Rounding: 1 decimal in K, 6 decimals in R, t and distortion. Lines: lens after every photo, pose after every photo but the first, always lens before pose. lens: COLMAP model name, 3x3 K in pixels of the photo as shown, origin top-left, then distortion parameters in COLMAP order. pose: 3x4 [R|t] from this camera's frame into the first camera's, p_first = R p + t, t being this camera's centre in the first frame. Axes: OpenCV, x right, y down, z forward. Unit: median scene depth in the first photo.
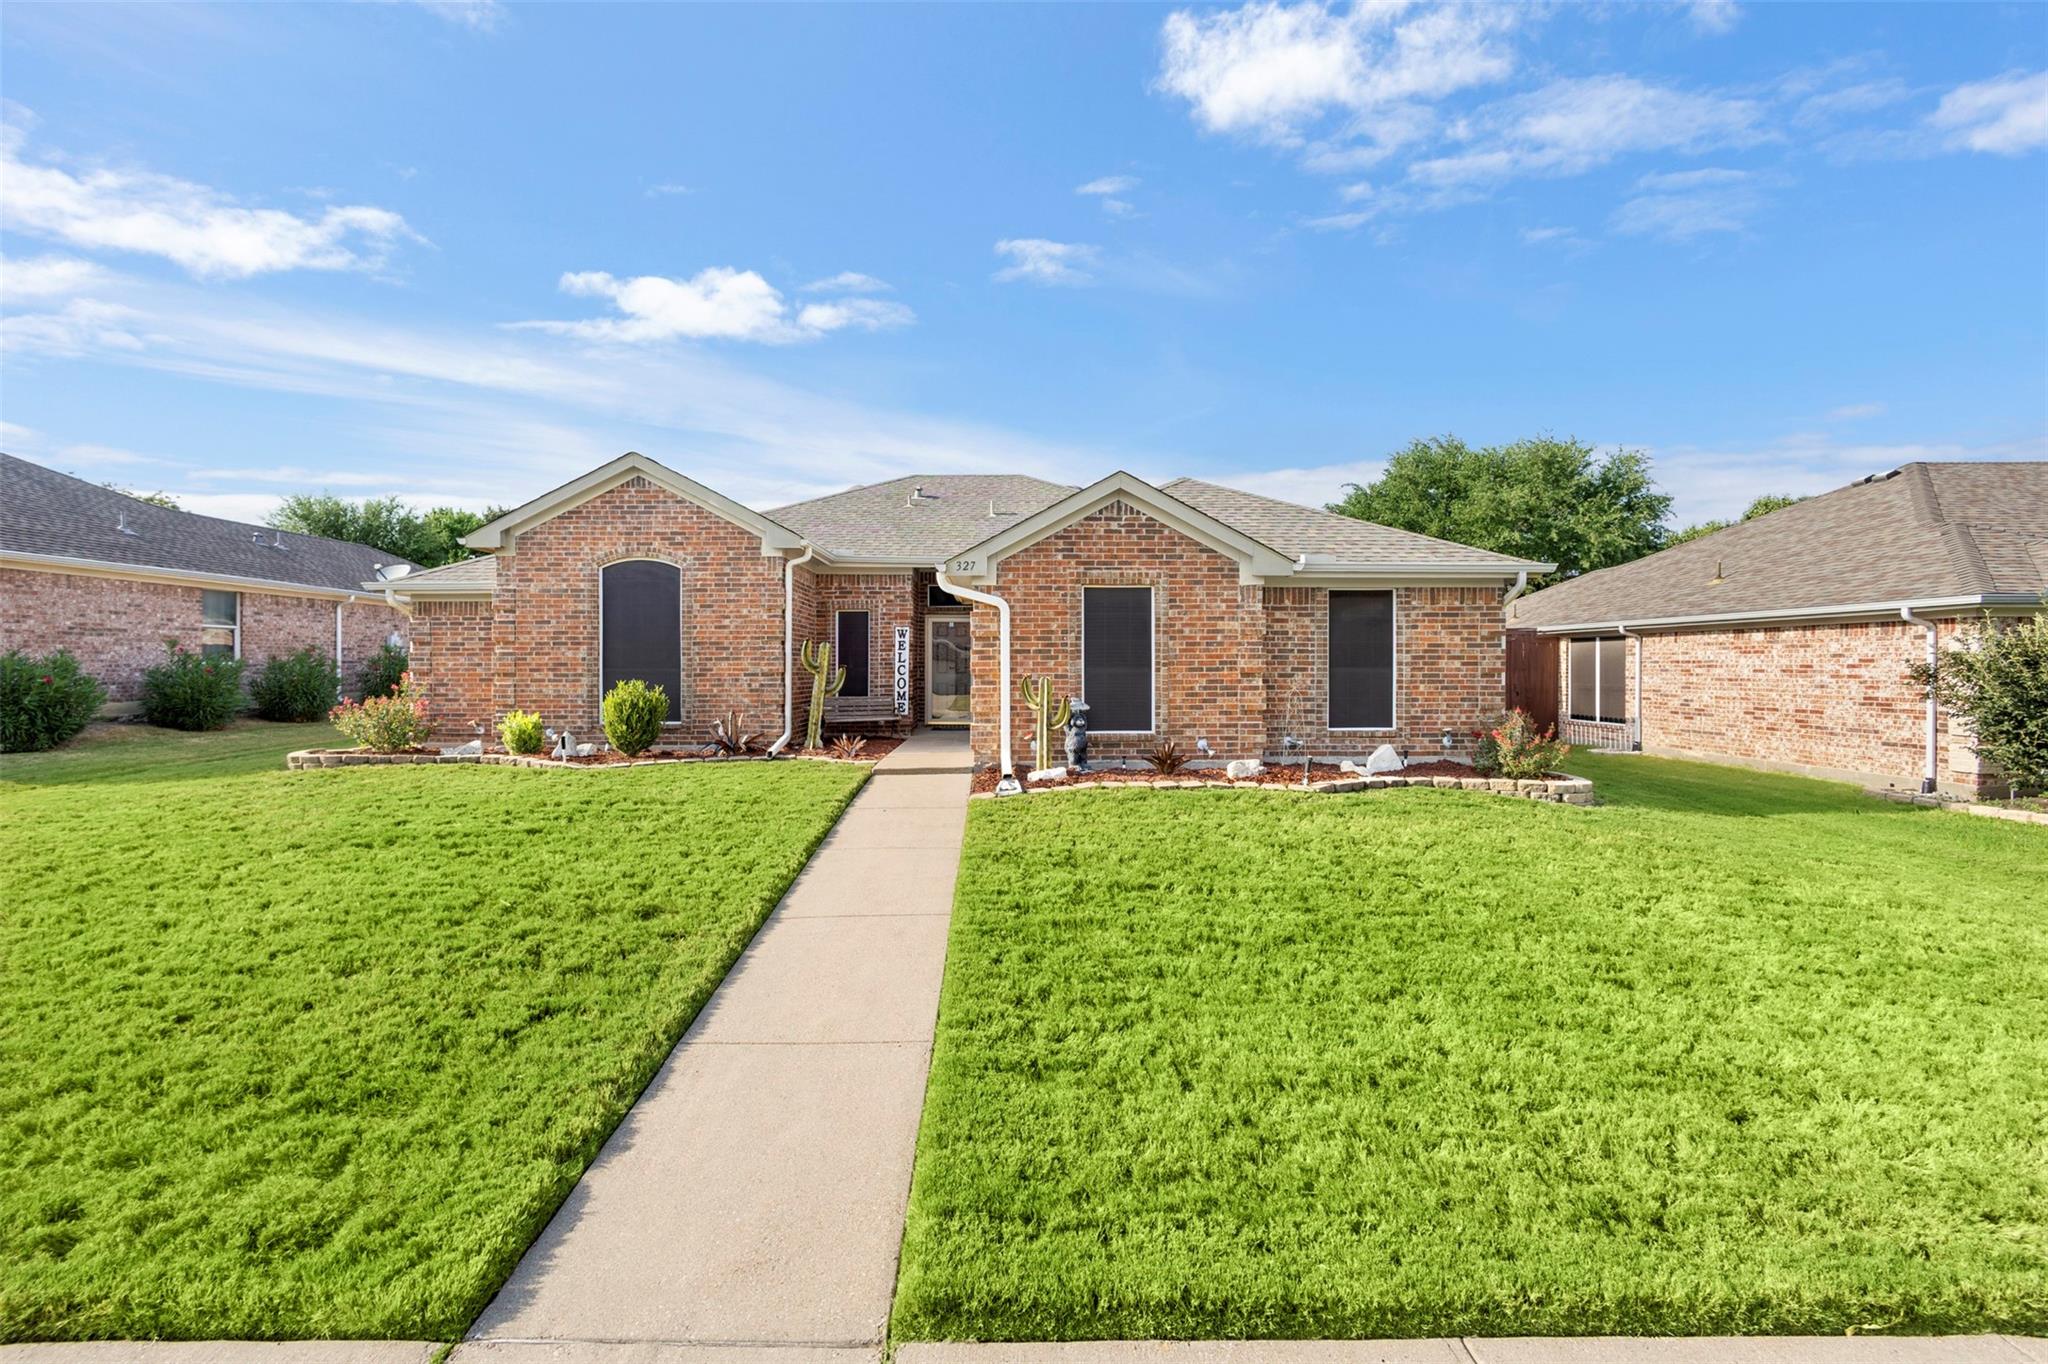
lens RADIAL K [[868.1, 0, 1020.8], [0, 868.1, 674.0], [0, 0, 1]] dist [-0.004323, 0.002872]
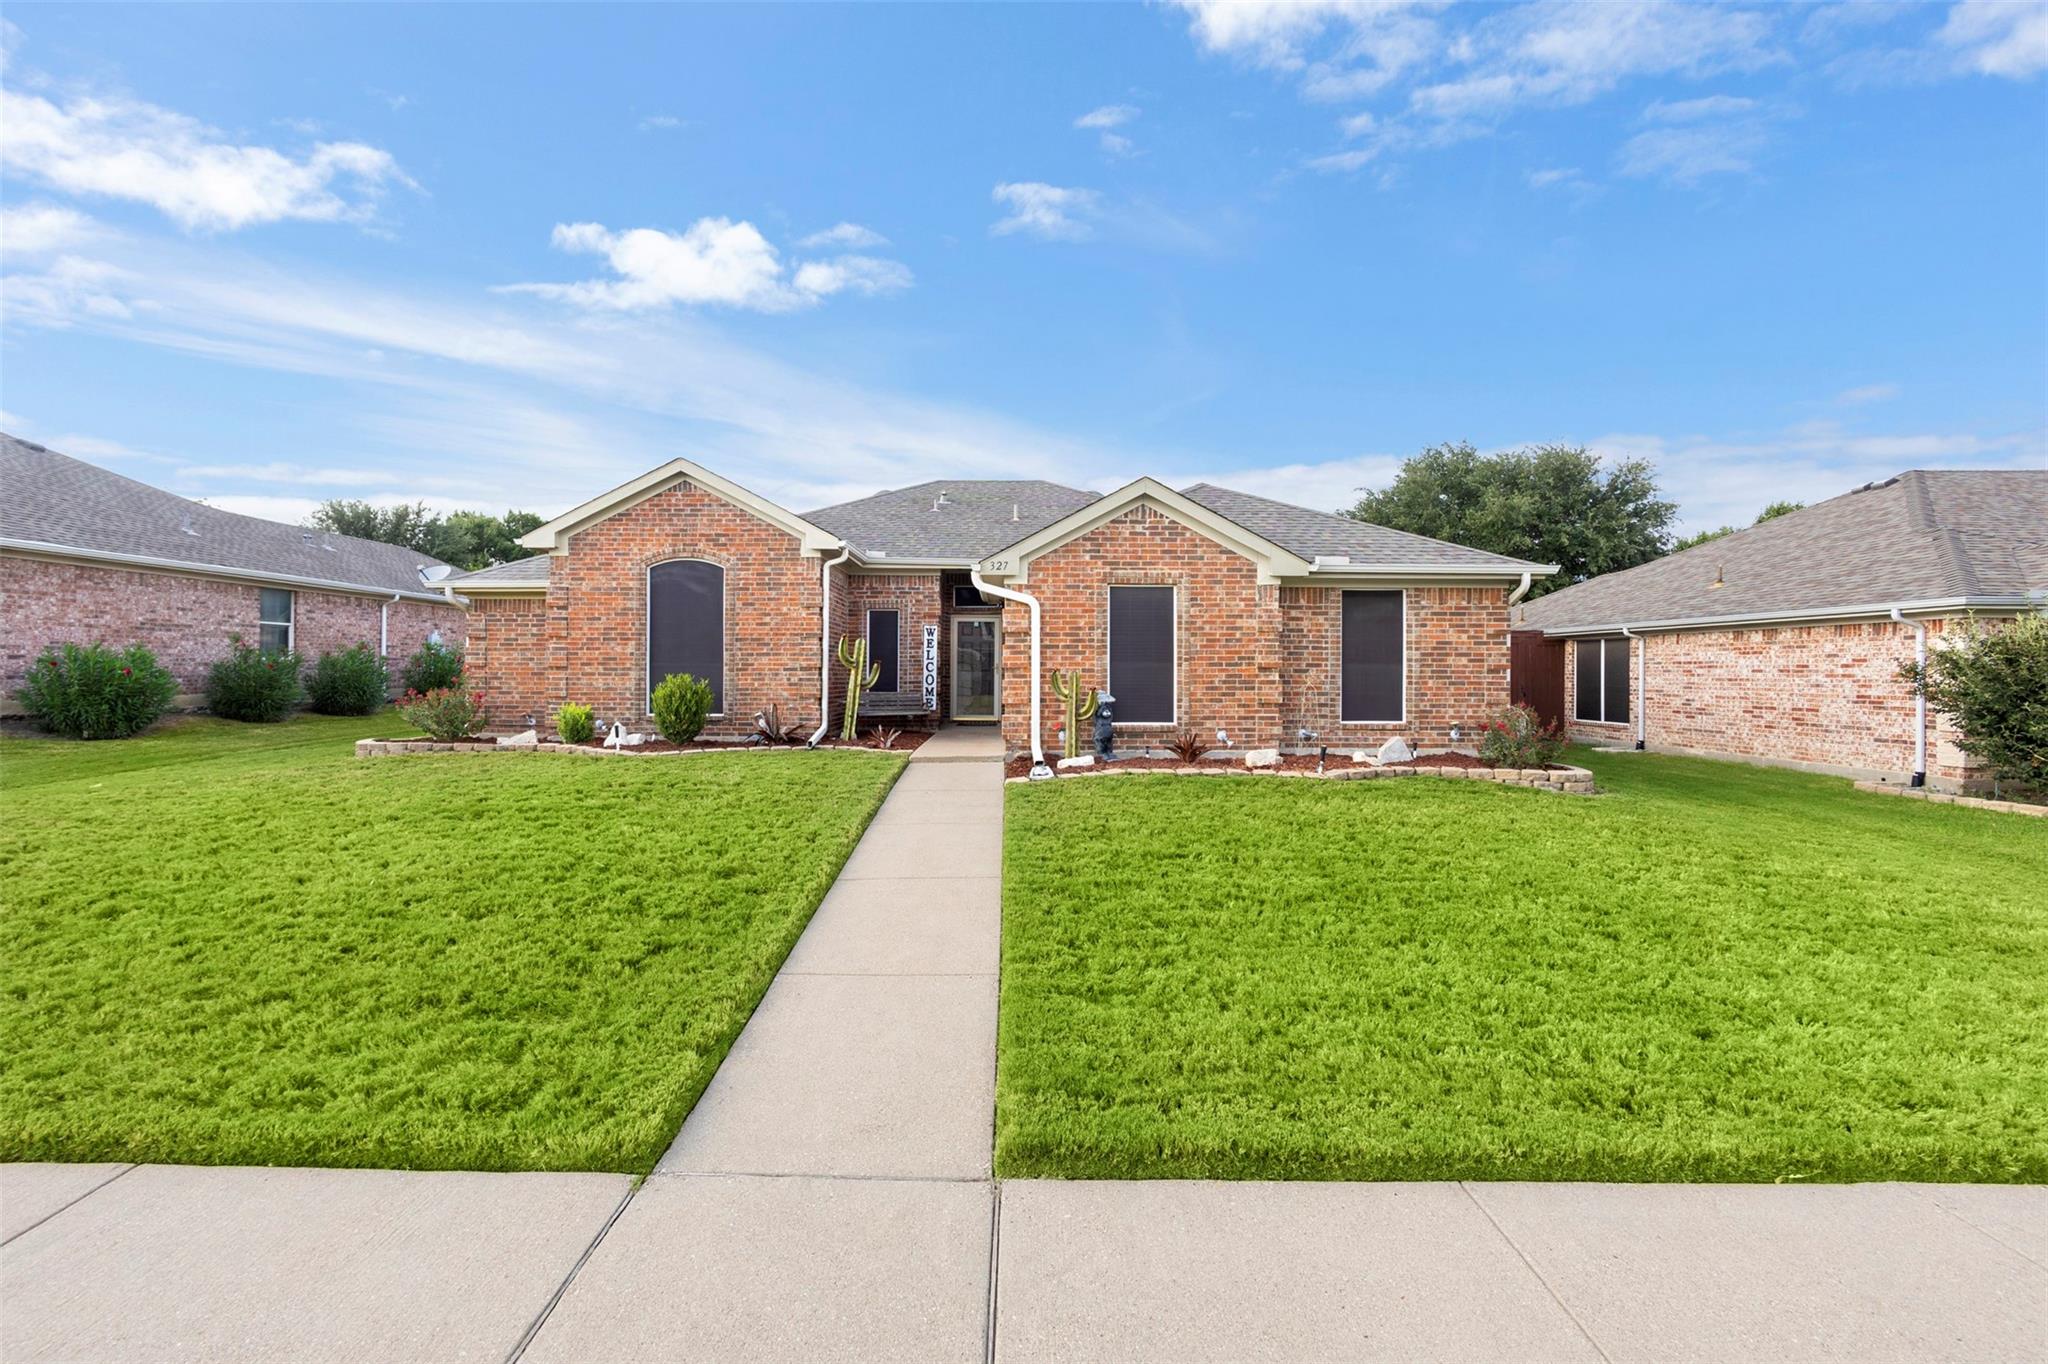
lens RADIAL K [[868.1, 0, 1019.5], [0, 868.1, 675.3], [0, 0, 1]] dist [-0.004323, 0.002872]
pose [[0.999934, 0.004692, -0.010523, -0.052859], [-0.004747, 0.999976, -0.005133, 0.029176], [0.010499, 0.005182, 0.999931, -0.119654]]
